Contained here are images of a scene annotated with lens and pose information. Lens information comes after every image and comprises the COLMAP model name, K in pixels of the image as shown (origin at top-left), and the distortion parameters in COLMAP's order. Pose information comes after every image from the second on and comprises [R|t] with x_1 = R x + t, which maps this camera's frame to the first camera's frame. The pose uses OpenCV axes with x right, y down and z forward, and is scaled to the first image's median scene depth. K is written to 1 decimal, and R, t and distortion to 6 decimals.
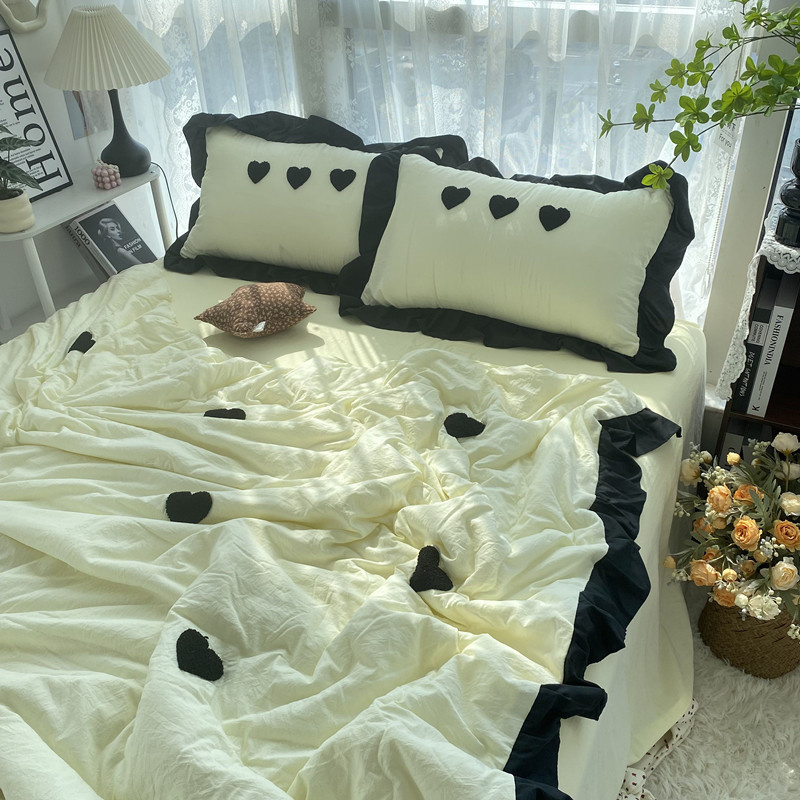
lens RADIAL K [[814.6, 0, 385.7], [0, 814.6, 385.5], [0, 0, 1]] dist [0.015126, 0.000000]
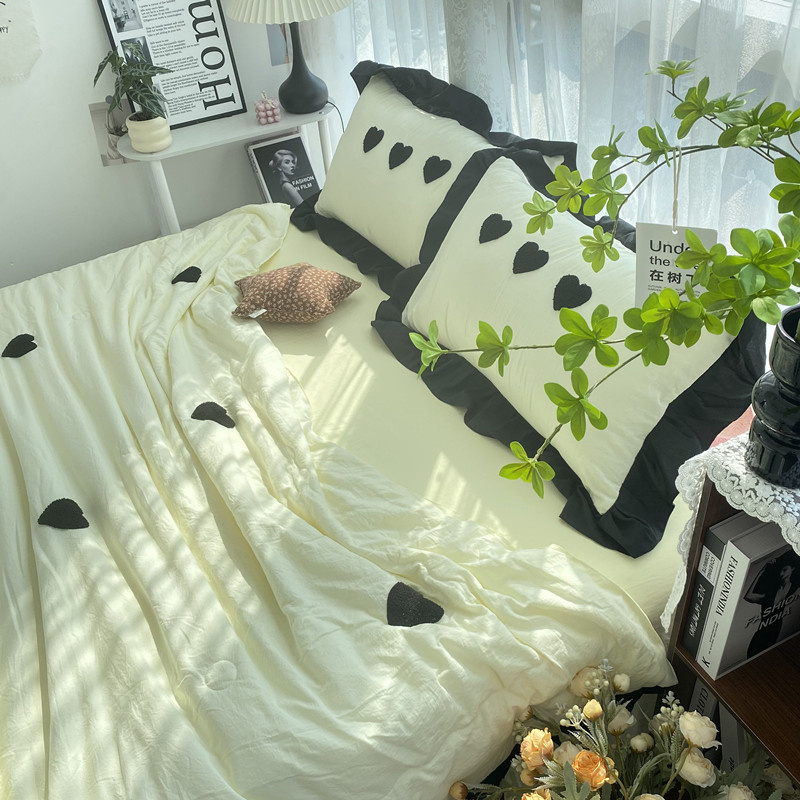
lens RADIAL K [[814.6, 0, 399.8], [0, 814.6, 391.0], [0, 0, 1]] dist [0.015126, 0.000000]
pose [[0.807958, 0.348759, -0.474944, 0.427482], [-0.287284, 0.936891, 0.199257, -0.208937], [0.514463, -0.024547, 0.857161, 0.266351]]
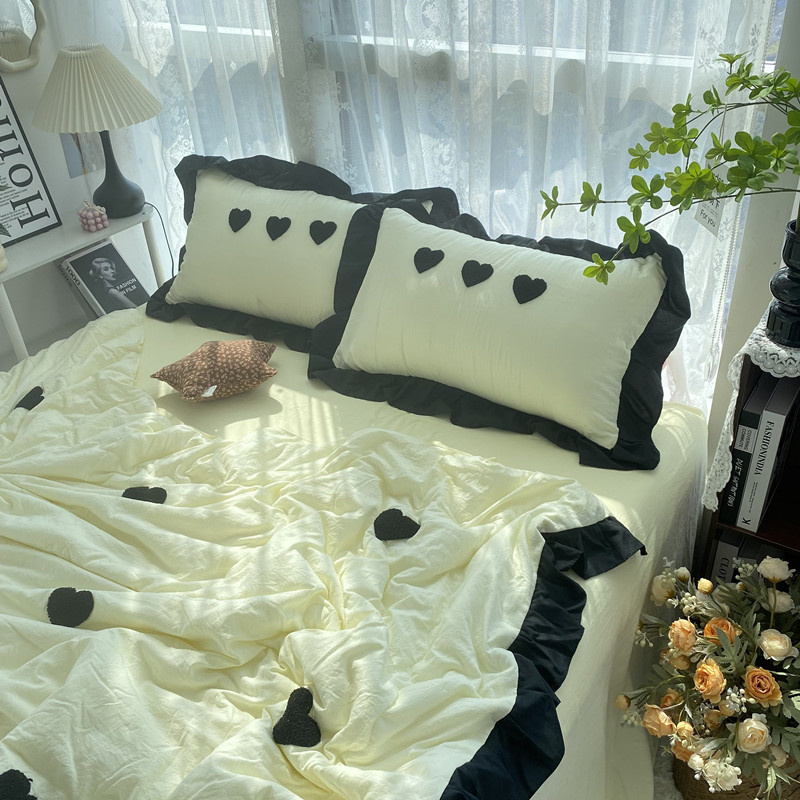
lens RADIAL K [[814.6, 0, 400.3], [0, 814.6, 373.6], [0, 0, 1]] dist [0.015126, 0.000000]
pose [[0.993403, 0.047378, -0.104433, 0.151555], [-0.049586, 0.998596, -0.018647, -0.082261], [0.103403, 0.023703, 0.994357, 0.087730]]
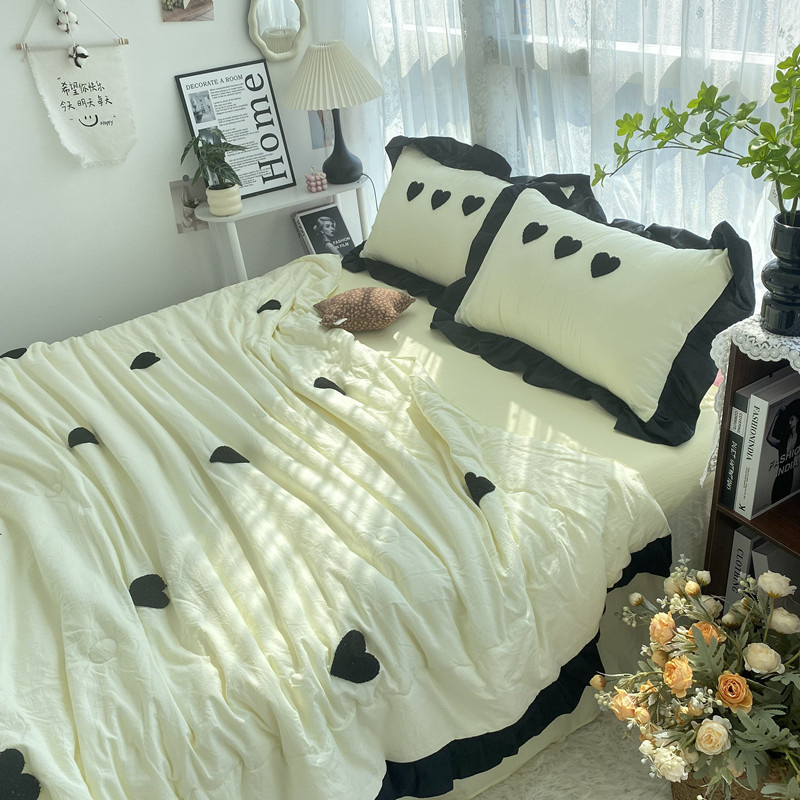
lens RADIAL K [[814.6, 0, 404.4], [0, 814.6, 393.7], [0, 0, 1]] dist [0.015126, 0.000000]
pose [[0.855948, 0.222633, -0.466677, 0.457982], [-0.227997, 0.972584, 0.045805, -0.042617], [0.464080, 0.067195, 0.883241, 0.026412]]
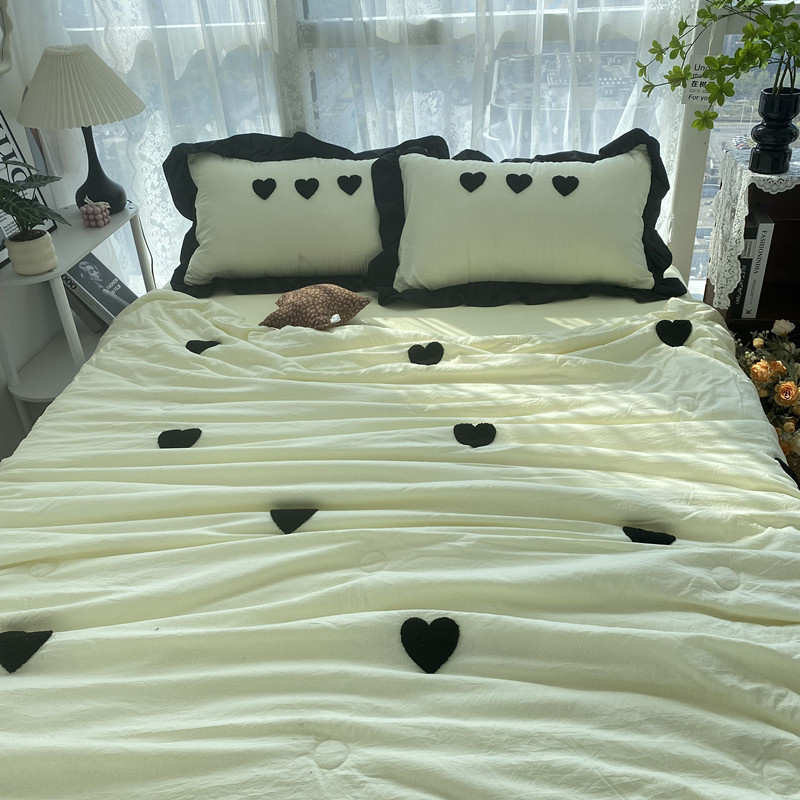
lens RADIAL K [[814.6, 0, 404.8], [0, 814.6, 398.4], [0, 0, 1]] dist [0.015126, 0.000000]
pose [[0.938352, -0.189615, 0.289036, -0.373892], [0.204446, 0.978637, -0.021722, 0.067500], [-0.278743, 0.079475, 0.957072, -0.035333]]
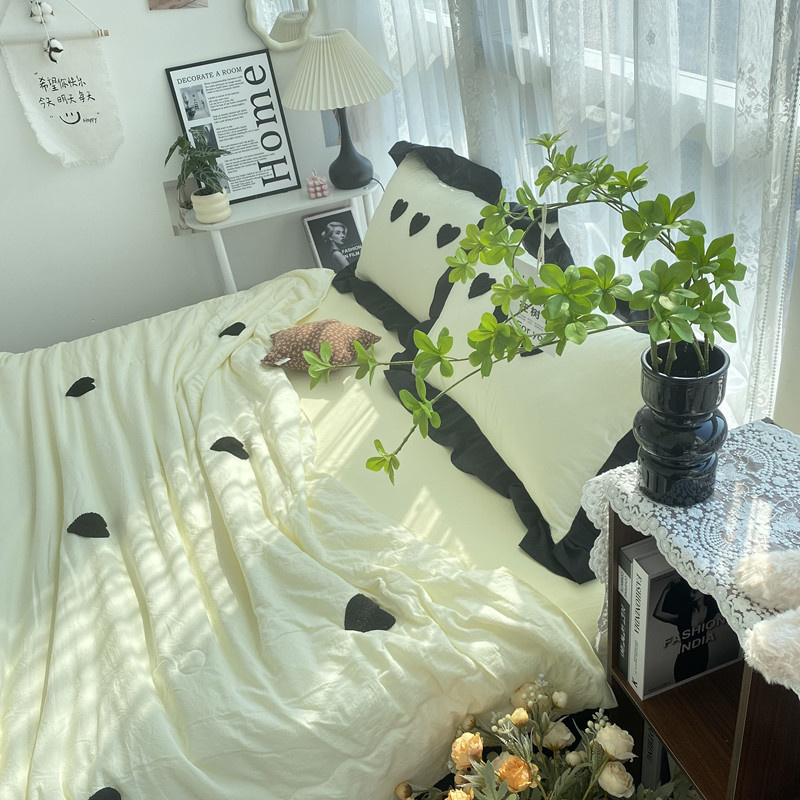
lens RADIAL K [[814.6, 0, 404.1], [0, 814.6, 403.9], [0, 0, 1]] dist [0.015126, 0.000000]
pose [[0.729279, 0.330485, -0.599109, 0.567982], [-0.293040, 0.942106, 0.162982, -0.223052], [0.618287, 0.056703, 0.783904, 0.268191]]
